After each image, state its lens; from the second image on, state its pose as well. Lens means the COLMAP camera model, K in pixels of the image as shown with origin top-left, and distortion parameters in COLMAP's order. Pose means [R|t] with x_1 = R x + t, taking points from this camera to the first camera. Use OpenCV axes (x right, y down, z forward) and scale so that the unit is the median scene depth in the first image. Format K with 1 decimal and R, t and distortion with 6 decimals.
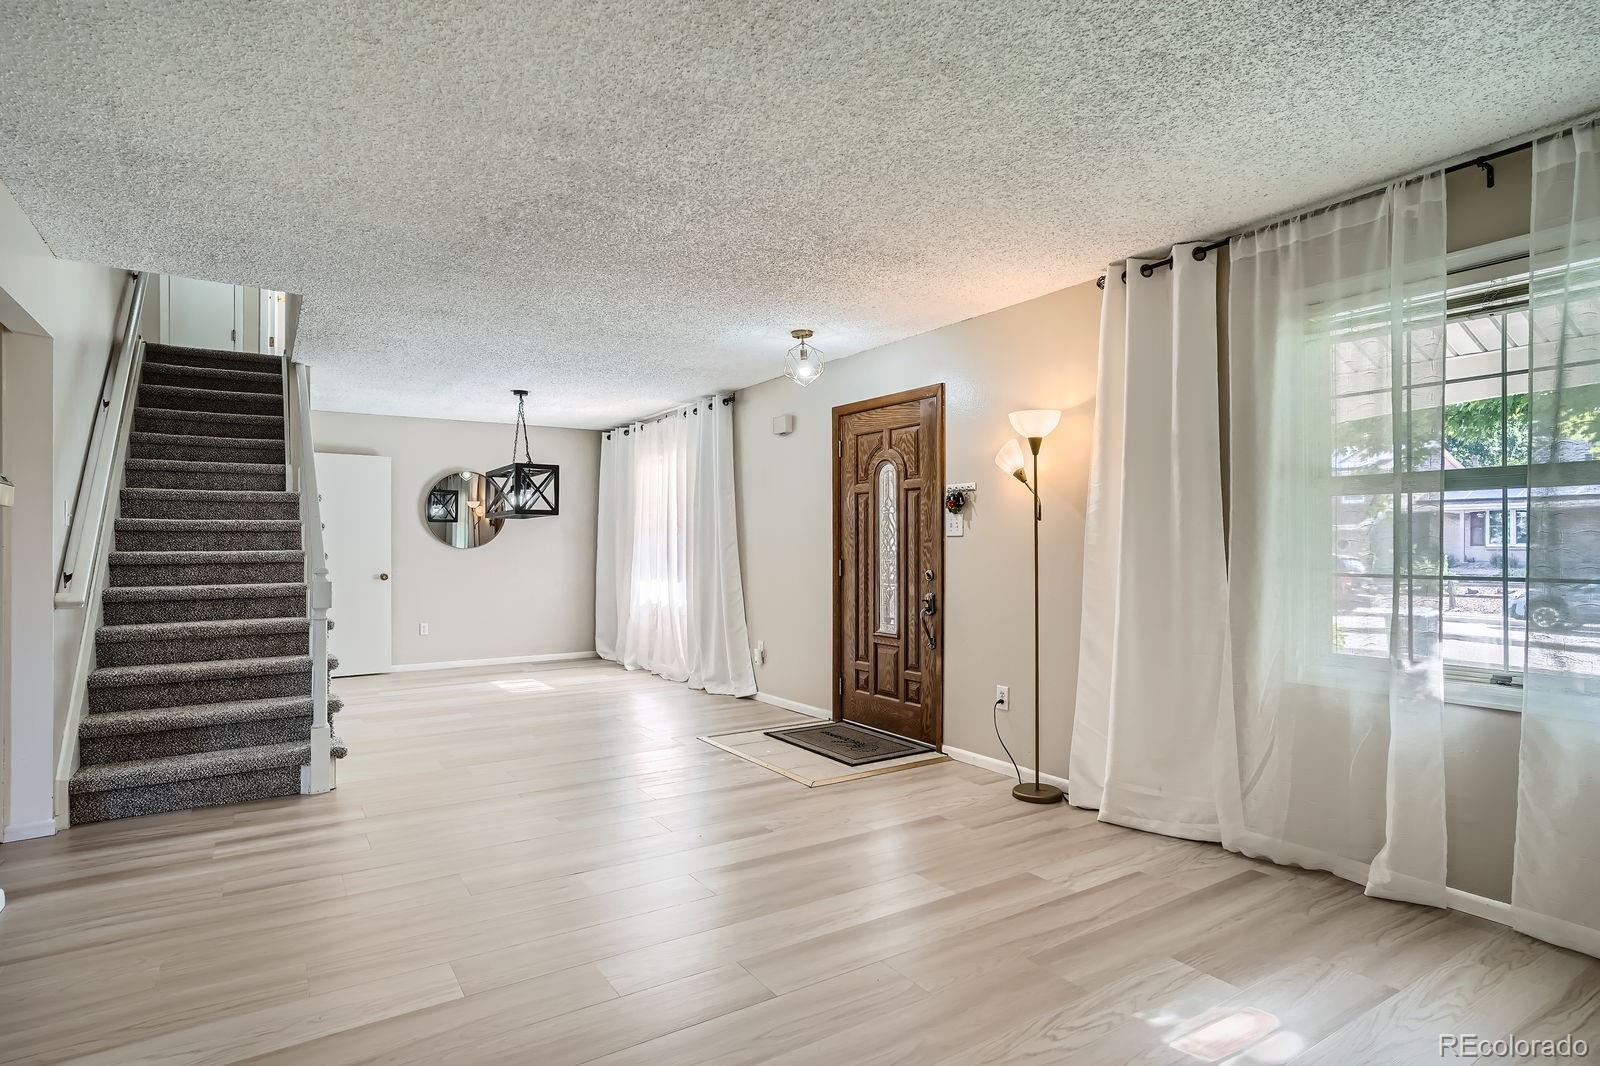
lens RADIAL K [[833.3, 0, 798.1], [0, 833.3, 541.1], [0, 0, 1]] dist [-0.023785, 0.008359]
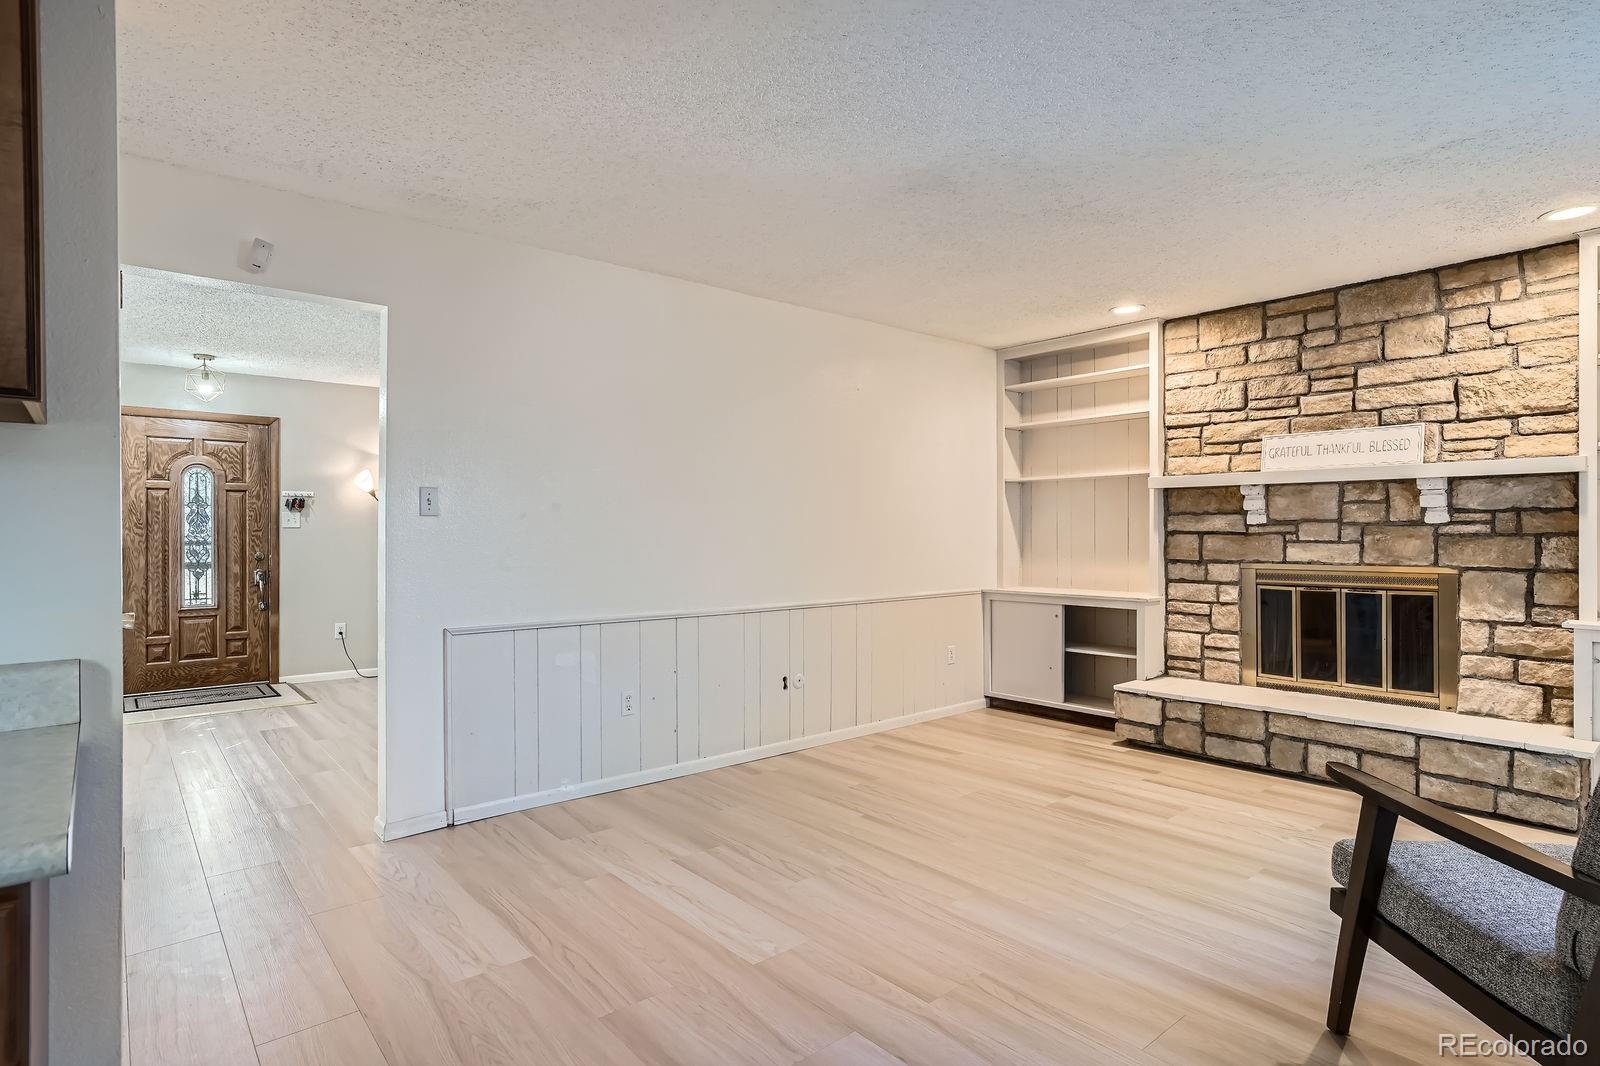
lens RADIAL K [[833.3, 0, 788.4], [0, 833.3, 538.3], [0, 0, 1]] dist [-0.023785, 0.008359]
pose [[-0.126039, 0.000315, 0.992025, -1.274779], [-0.002531, 0.999997, -0.000639, 0.010555], [-0.992022, -0.002591, -0.126038, 0.318944]]
